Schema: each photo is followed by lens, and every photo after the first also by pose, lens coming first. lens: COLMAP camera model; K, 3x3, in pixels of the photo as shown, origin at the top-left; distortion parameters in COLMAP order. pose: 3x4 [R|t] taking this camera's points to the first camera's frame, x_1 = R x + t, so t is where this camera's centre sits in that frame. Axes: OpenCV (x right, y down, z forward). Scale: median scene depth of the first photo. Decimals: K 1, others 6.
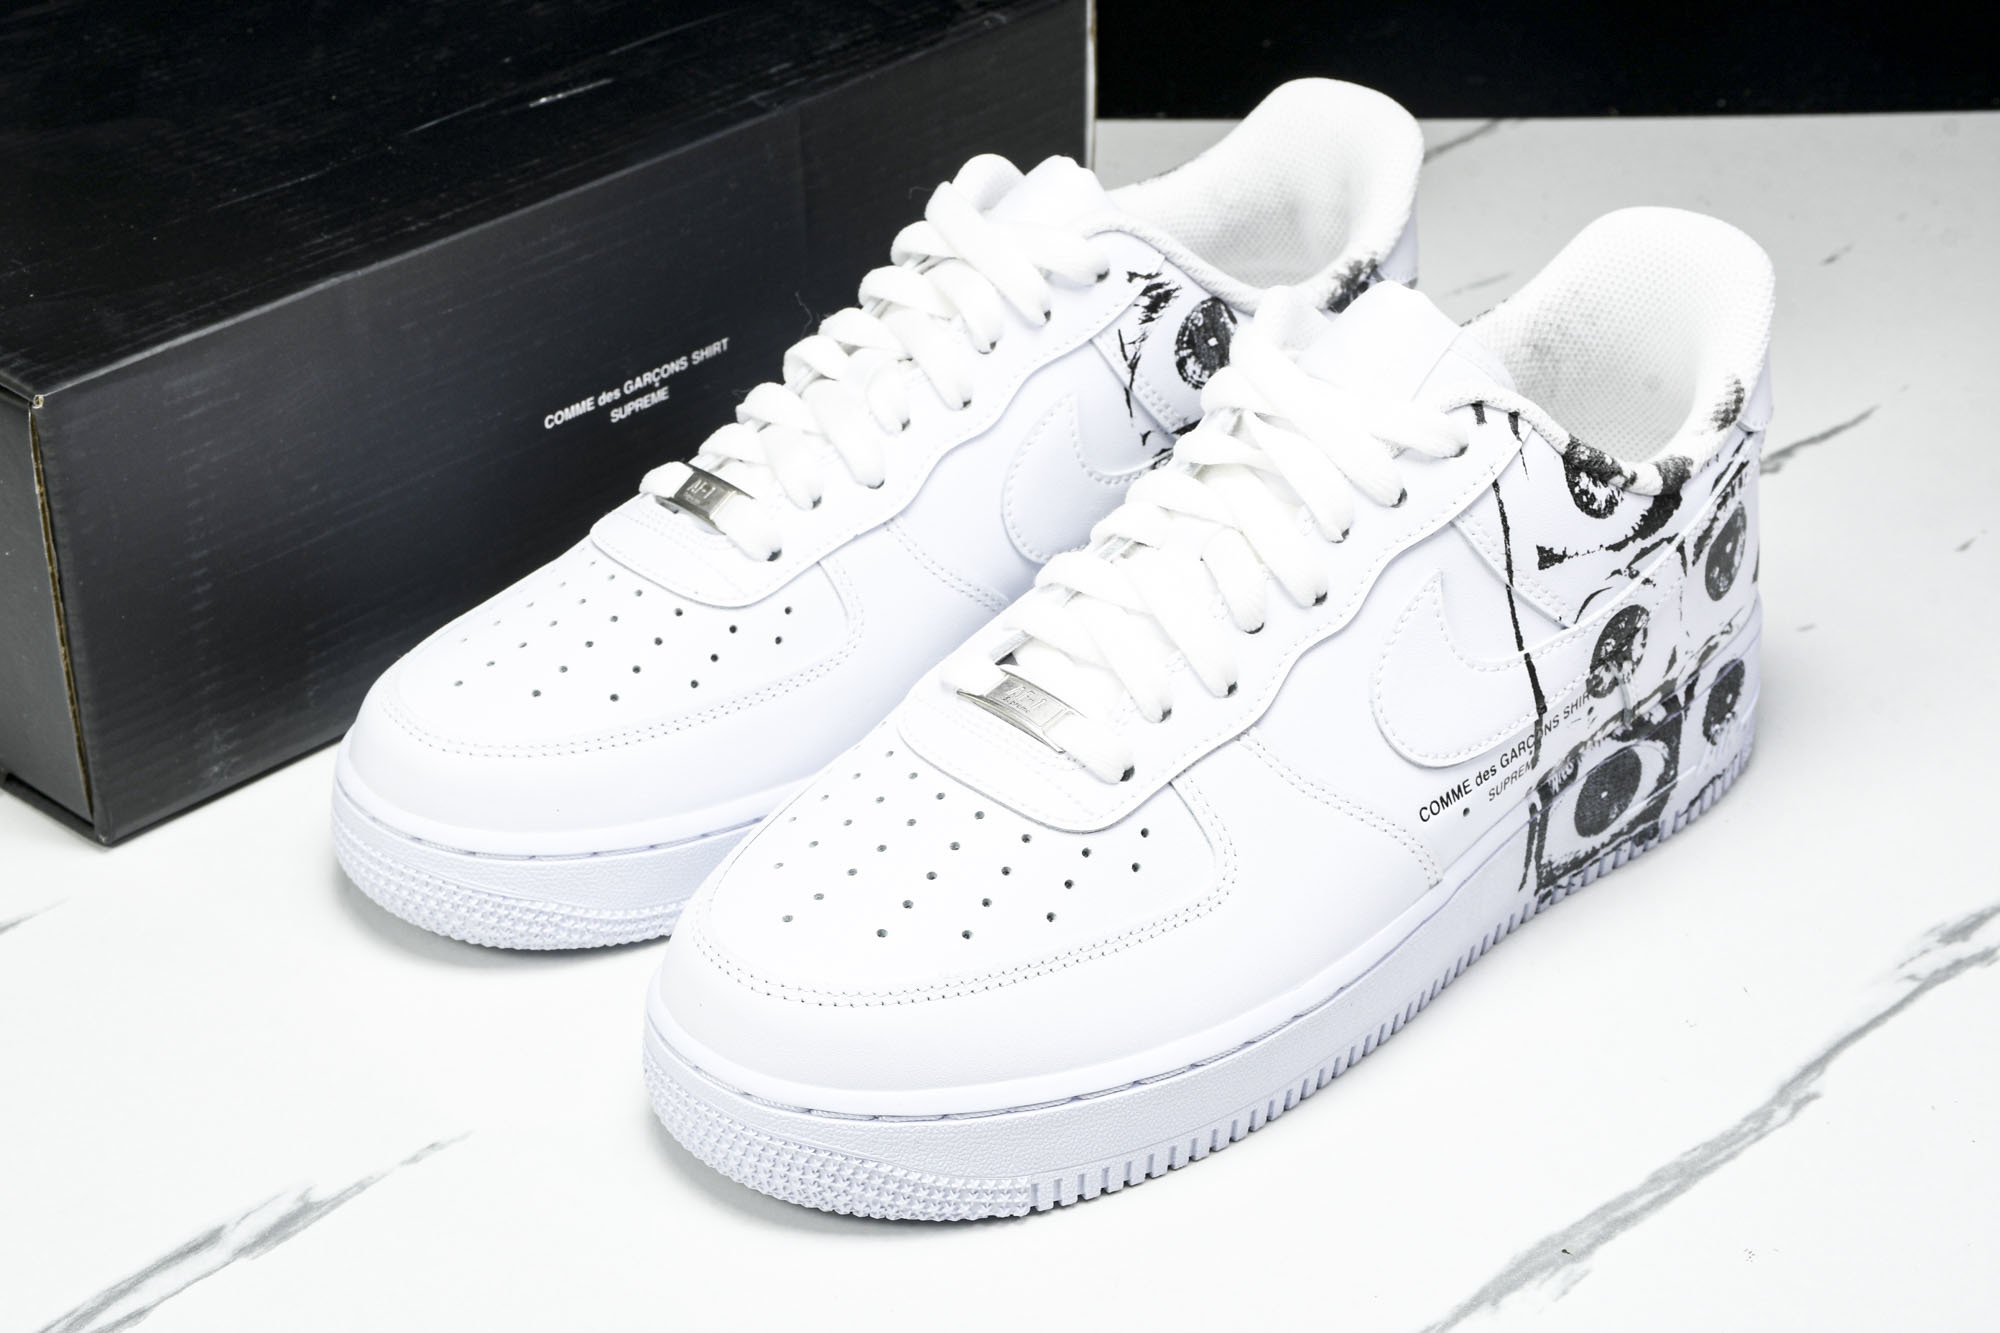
lens RADIAL K [[3691.0, 0, 993.6], [0, 3691.0, 664.8], [0, 0, 1]] dist [0.323618, 0.000000]
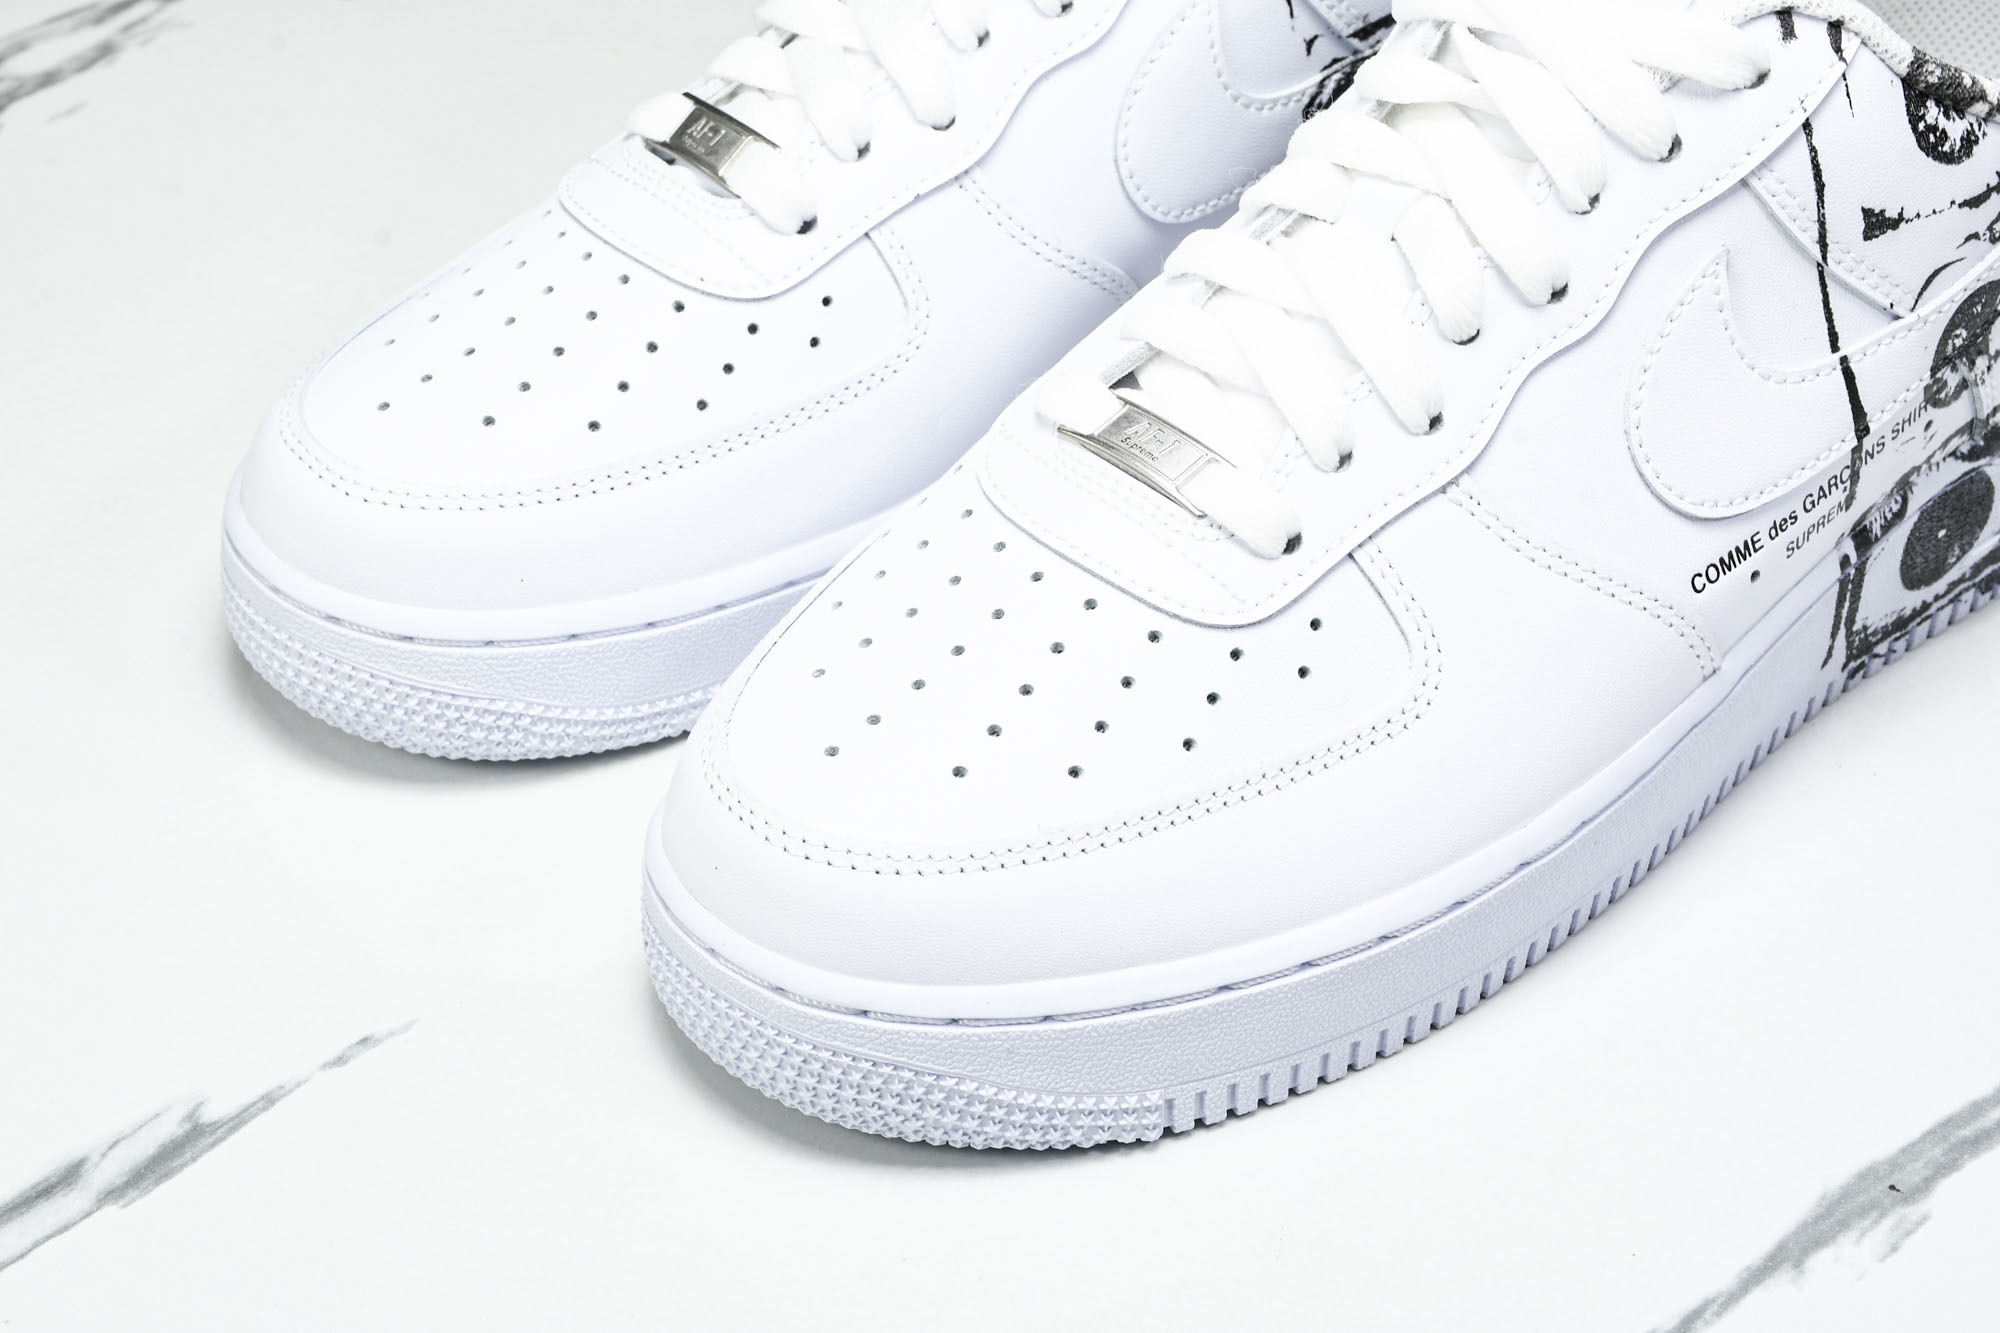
lens RADIAL K [[4407.0, 0, 993.1], [0, 4407.0, 654.3], [0, 0, 1]] dist [0.459694, 0.000000]
pose [[0.999732, -0.008150, -0.021655, -0.004044], [0.010620, 0.993133, 0.116510, -0.049388], [0.020556, -0.116709, 0.992953, 0.120280]]
